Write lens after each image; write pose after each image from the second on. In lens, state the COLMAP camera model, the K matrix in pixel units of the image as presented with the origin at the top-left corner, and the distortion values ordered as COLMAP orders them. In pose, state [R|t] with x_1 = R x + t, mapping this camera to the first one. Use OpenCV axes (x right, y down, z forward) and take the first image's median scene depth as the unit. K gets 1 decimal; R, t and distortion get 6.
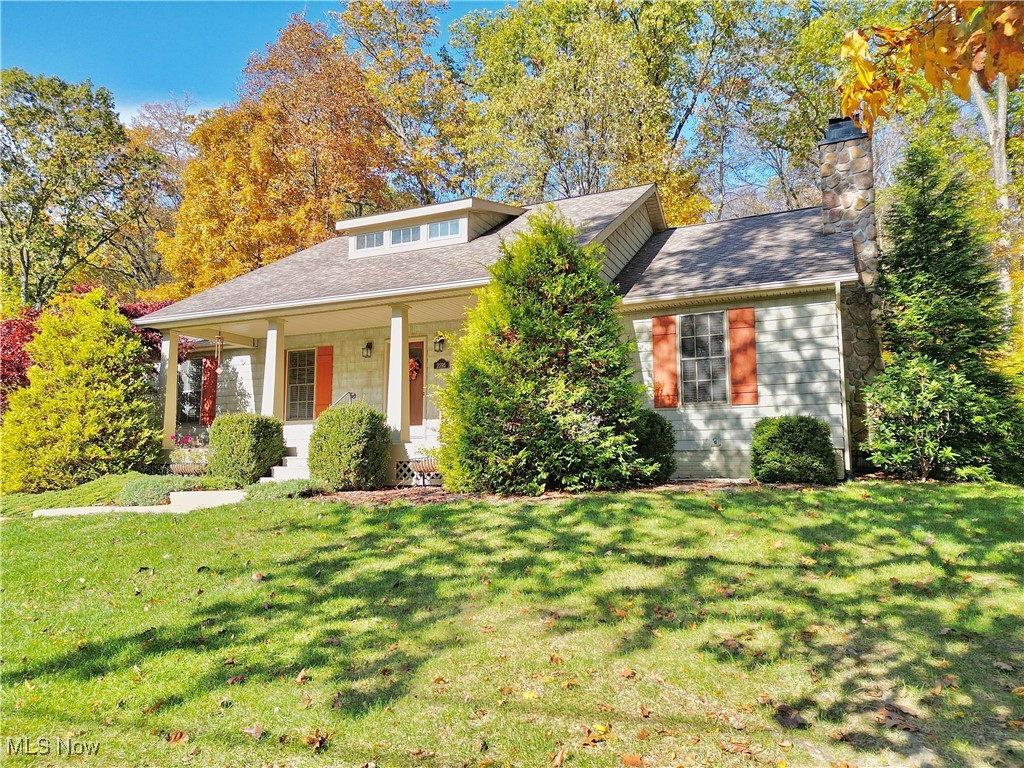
lens RADIAL K [[712.6, 0, 512.0], [0, 712.6, 384.0], [0, 0, 1]] dist [0.086300, -0.092882]
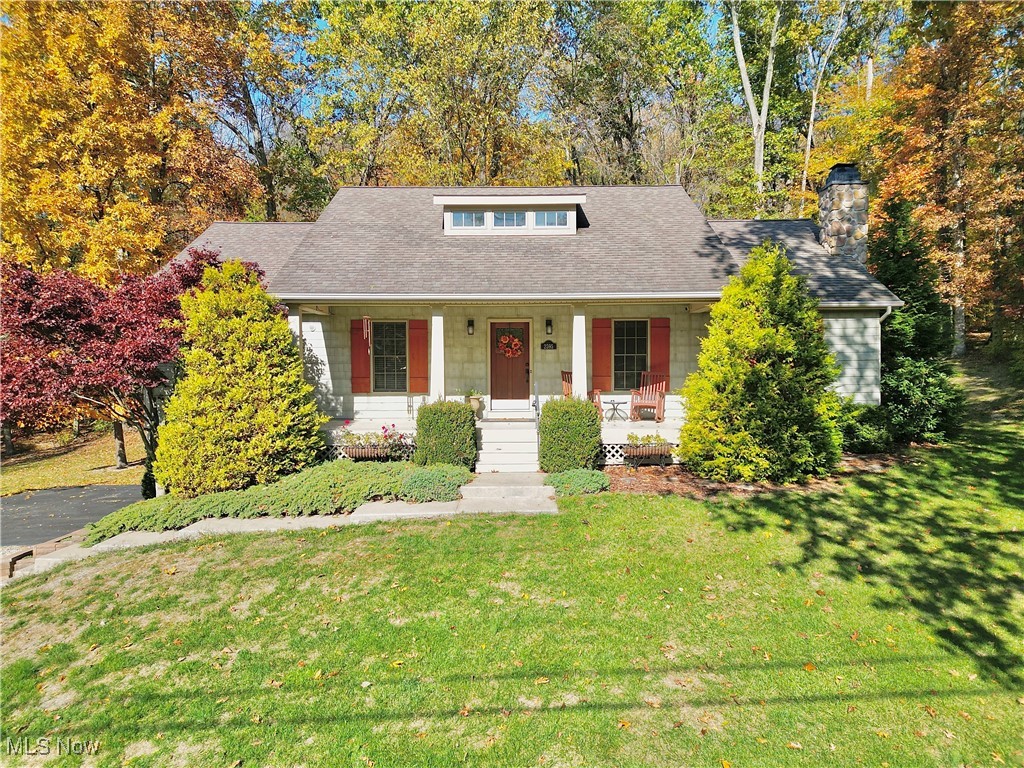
lens RADIAL K [[712.6, 0, 512.0], [0, 712.6, 384.0], [0, 0, 1]] dist [0.086300, -0.092882]
pose [[0.911859, -0.006407, 0.410454, -0.685943], [-0.045079, 0.992268, 0.115637, -0.105719], [-0.408021, -0.123948, 0.904520, 0.020236]]
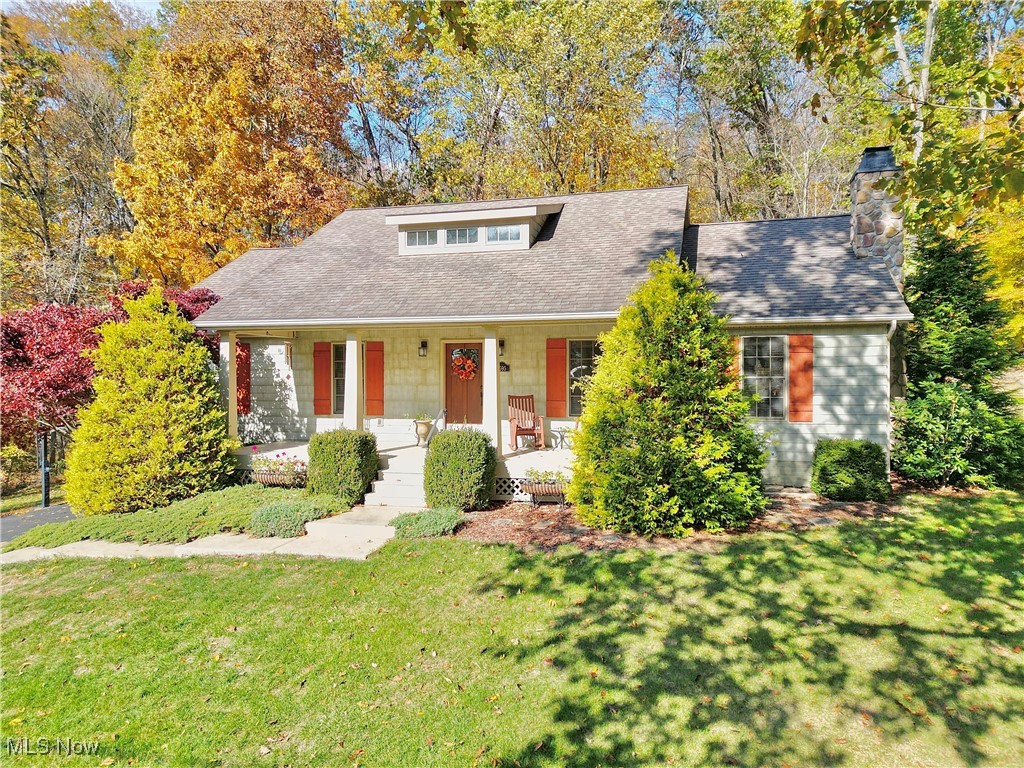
lens RADIAL K [[712.6, 0, 512.0], [0, 712.6, 384.0], [0, 0, 1]] dist [0.086300, -0.092882]
pose [[0.988085, 0.000832, 0.153905, -0.276984], [-0.019343, 0.992728, 0.118815, -0.144354], [-0.152687, -0.120376, 0.980916, -0.028316]]
